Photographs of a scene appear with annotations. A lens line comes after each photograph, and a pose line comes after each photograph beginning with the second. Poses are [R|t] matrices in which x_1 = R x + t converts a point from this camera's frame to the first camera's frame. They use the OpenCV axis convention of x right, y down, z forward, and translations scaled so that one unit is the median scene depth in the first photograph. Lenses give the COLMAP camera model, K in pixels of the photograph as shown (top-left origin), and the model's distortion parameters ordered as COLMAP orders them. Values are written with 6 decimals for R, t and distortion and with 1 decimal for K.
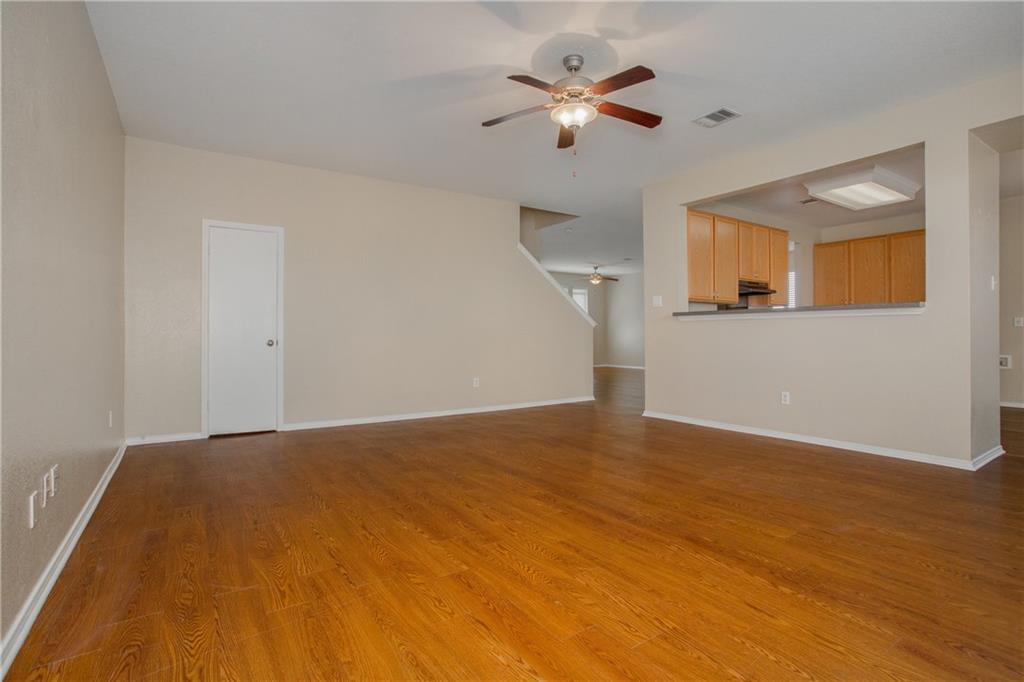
lens RADIAL K [[485.8, 0, 512.0], [0, 485.8, 341.0], [0, 0, 1]] dist [-0.000054, 0.000004]
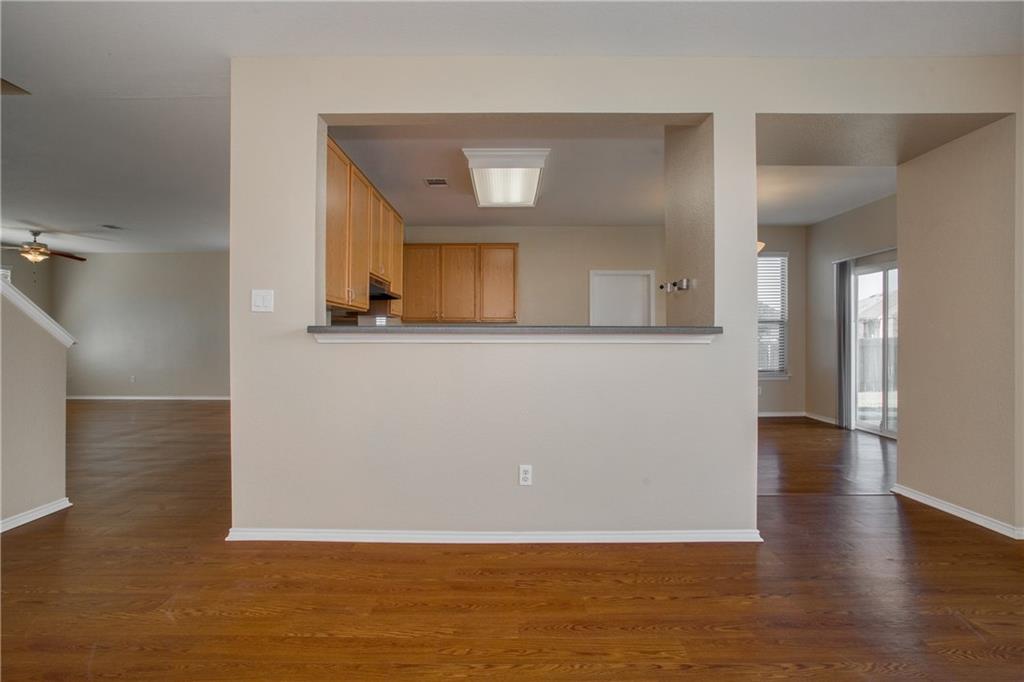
lens RADIAL K [[511.5, 0, 512.0], [0, 511.5, 341.0], [0, 0, 1]] dist [-0.002516, 0.000216]
pose [[0.584138, 0.000237, 0.811654, 0.021982], [0.009365, 0.999931, -0.007032, -0.026747], [-0.811600, 0.011709, 0.584096, 0.379547]]
